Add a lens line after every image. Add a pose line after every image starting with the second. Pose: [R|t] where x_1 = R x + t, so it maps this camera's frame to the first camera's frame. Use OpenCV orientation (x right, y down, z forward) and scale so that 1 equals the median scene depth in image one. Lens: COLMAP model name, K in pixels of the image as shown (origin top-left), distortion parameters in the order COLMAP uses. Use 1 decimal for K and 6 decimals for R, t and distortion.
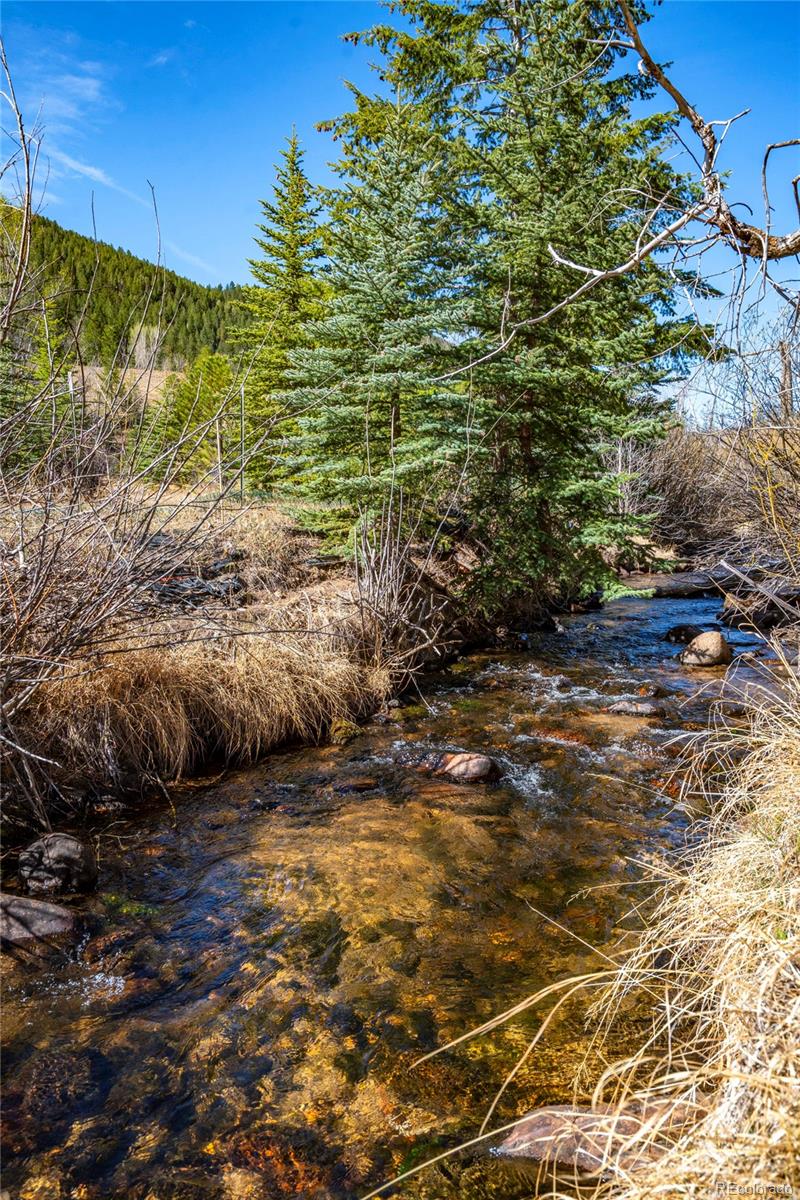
lens RADIAL K [[869.7, 0, 402.7], [0, 869.7, 602.6], [0, 0, 1]] dist [-0.006472, 0.062281]
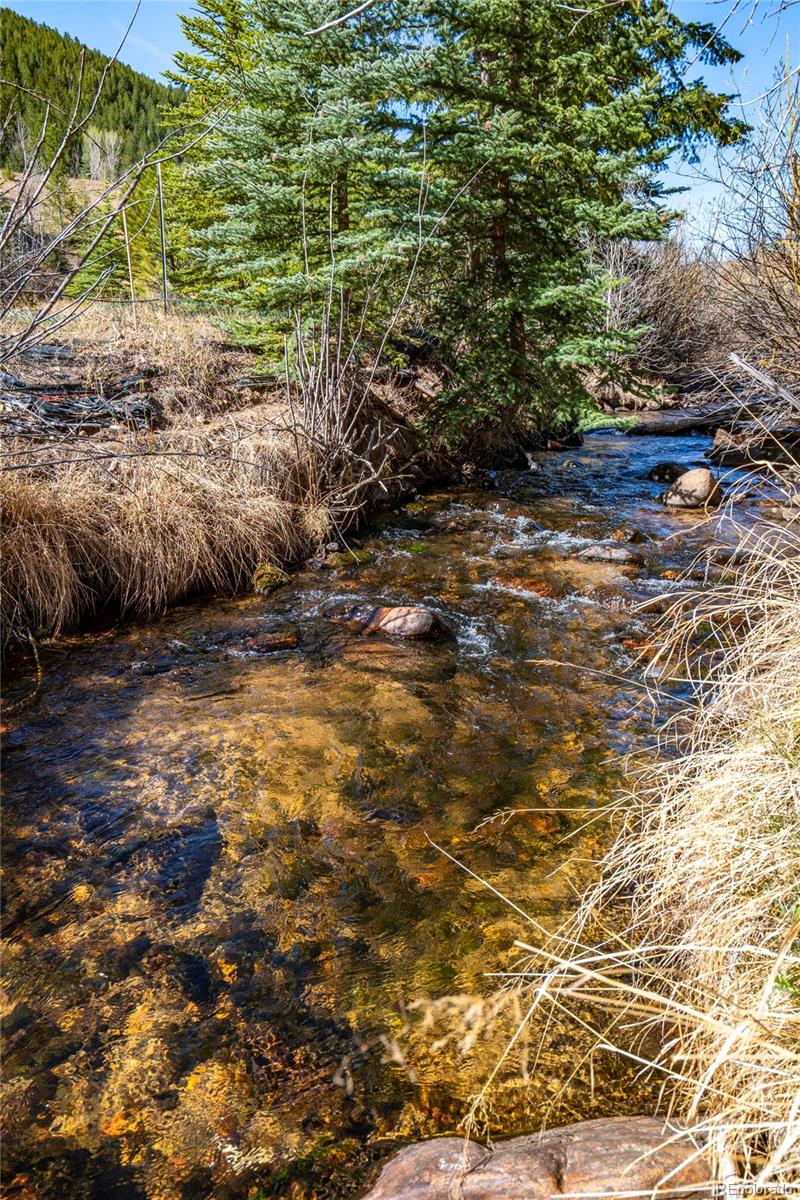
lens RADIAL K [[869.7, 0, 402.7], [0, 869.7, 602.6], [0, 0, 1]] dist [-0.006472, 0.062281]
pose [[0.999756, 0.004519, 0.021608, 0.034527], [-0.008295, 0.983990, 0.178028, 0.012956], [-0.020458, -0.178164, 0.983788, 0.112937]]
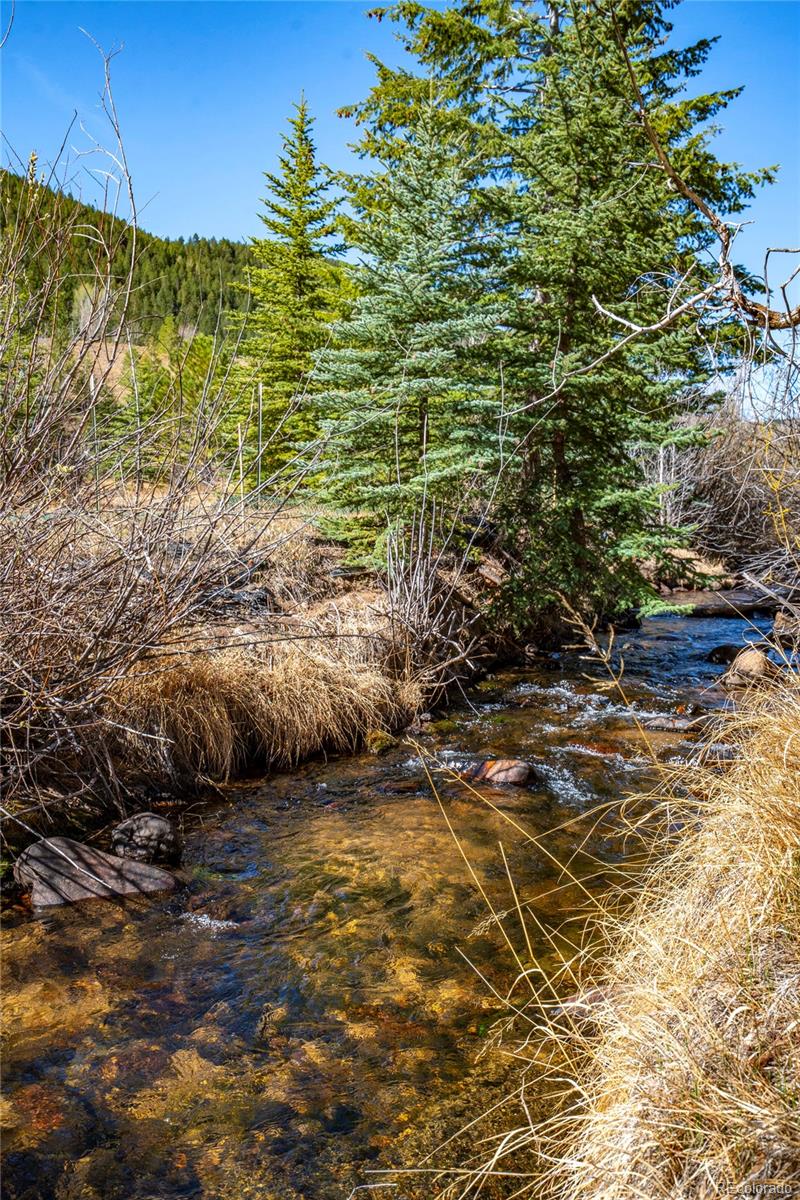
lens RADIAL K [[1062.1, 0, 405.1], [0, 1062.1, 595.7], [0, 0, 1]] dist [0.055644, 0.012420]
pose [[0.999919, 0.010584, 0.007126, -0.036309], [-0.010381, 0.999554, -0.027993, 0.010711], [-0.007419, 0.027917, 0.999583, -0.168158]]
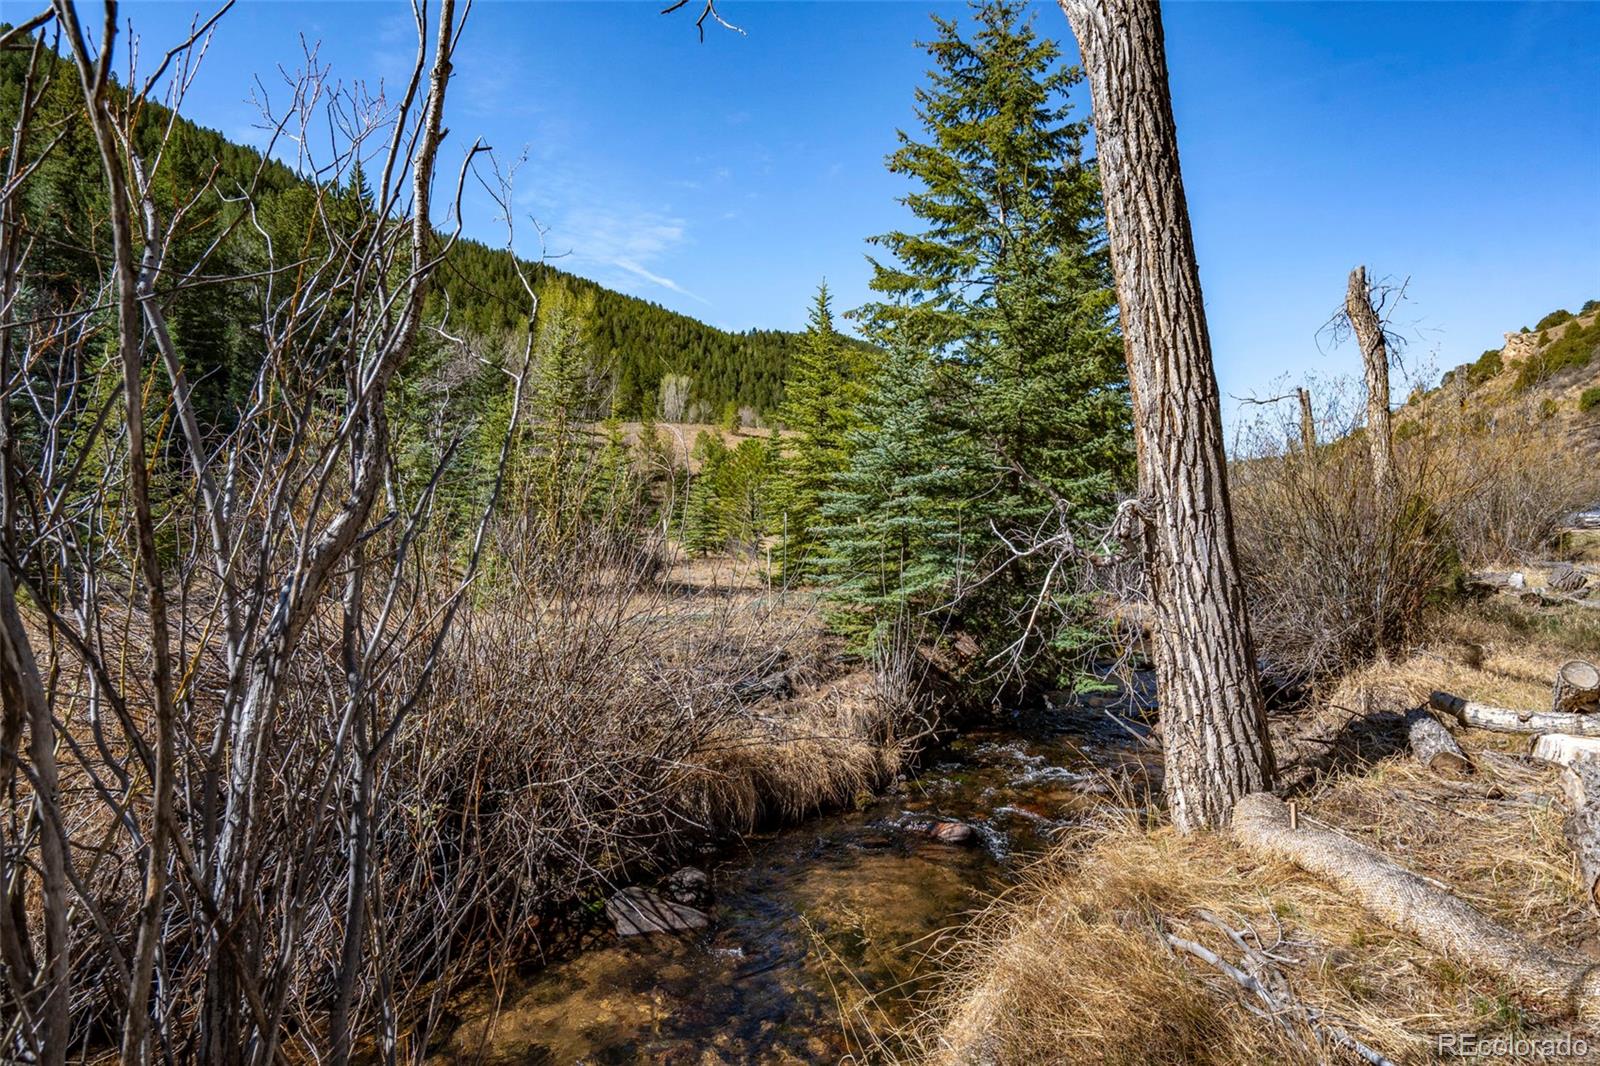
lens RADIAL K [[890.4, 0, 794.9], [0, 890.4, 533.9], [0, 0, 1]] dist [-0.061677, 0.000022]
pose [[0.990157, -0.001358, -0.139956, 0.013869], [-0.014622, 0.993478, -0.113084, -0.079564], [0.139197, 0.114017, 0.983679, -0.311632]]
